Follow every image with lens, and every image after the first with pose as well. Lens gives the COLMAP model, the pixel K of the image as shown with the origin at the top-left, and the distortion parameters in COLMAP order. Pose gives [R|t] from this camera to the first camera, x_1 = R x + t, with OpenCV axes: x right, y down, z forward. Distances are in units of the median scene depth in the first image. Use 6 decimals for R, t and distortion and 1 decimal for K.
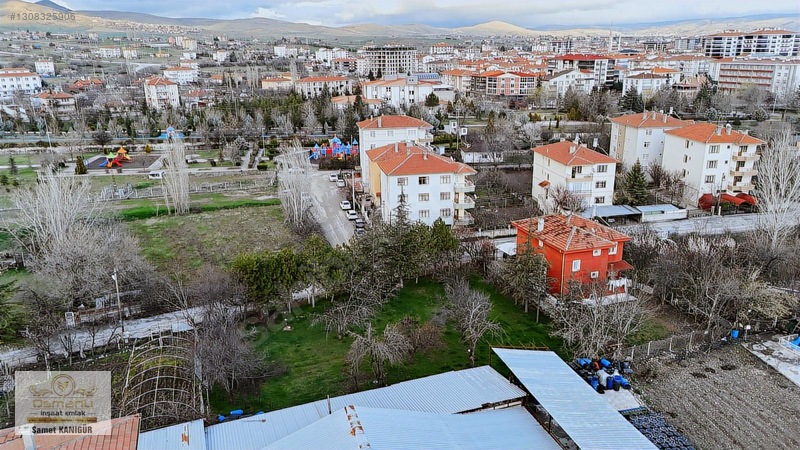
lens RADIAL K [[583.8, 0, 401.0], [0, 583.8, 227.0], [0, 0, 1]] dist [0.073159, -0.062257]
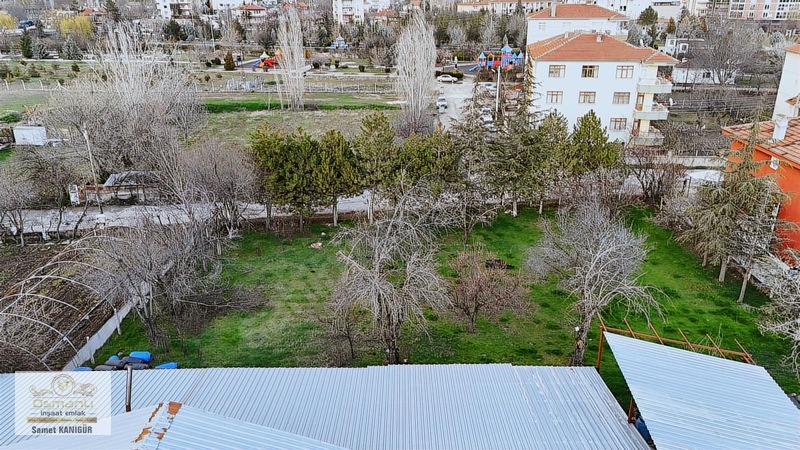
lens RADIAL K [[585.8, 0, 401.2], [0, 585.8, 228.9], [0, 0, 1]] dist [0.067392, -0.057323]
pose [[0.940293, 0.133357, -0.313152, 0.062600], [-0.105615, 0.988951, 0.104023, 0.044485], [0.323564, -0.064739, 0.943989, 0.239037]]
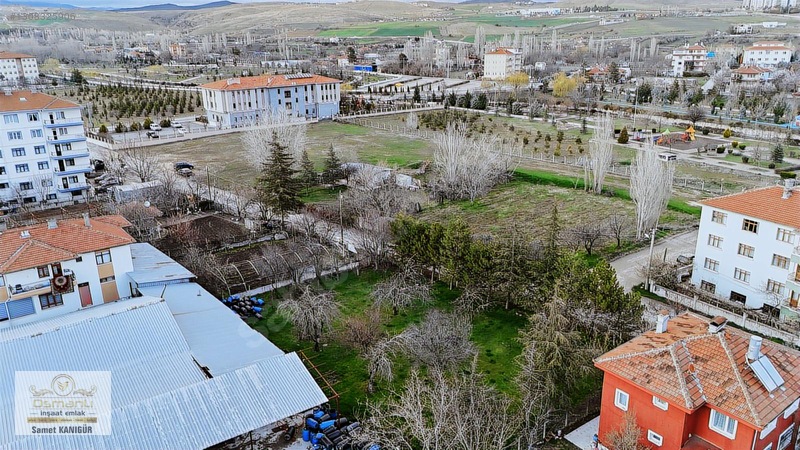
lens RADIAL K [[583.8, 0, 401.0], [0, 583.8, 227.0], [0, 0, 1]] dist [0.073159, -0.062257]
pose [[0.317583, 0.308369, -0.896688, 0.443005], [-0.269328, 0.936032, 0.226510, -0.107679], [0.909177, 0.169568, 0.380321, 0.339406]]
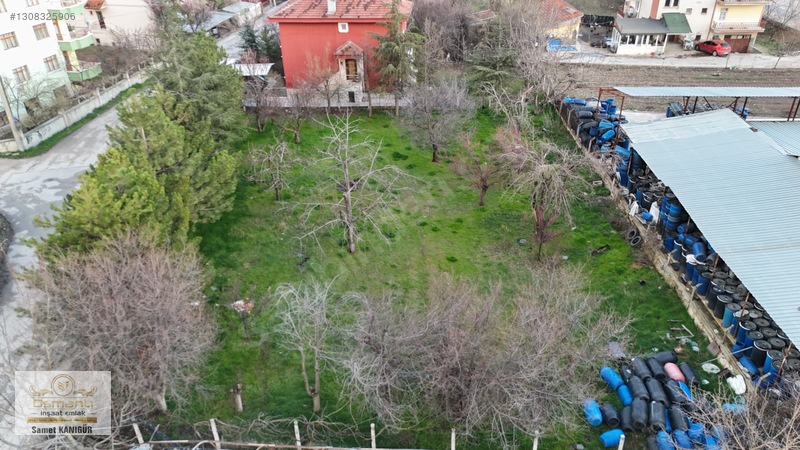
lens RADIAL K [[583.8, 0, 401.0], [0, 583.8, 227.0], [0, 0, 1]] dist [0.073159, -0.062257]
pose [[0.381613, -0.463668, 0.799615, -0.280760], [0.285499, 0.881910, 0.375135, -0.004978], [-0.879126, 0.085133, 0.468925, 0.410445]]
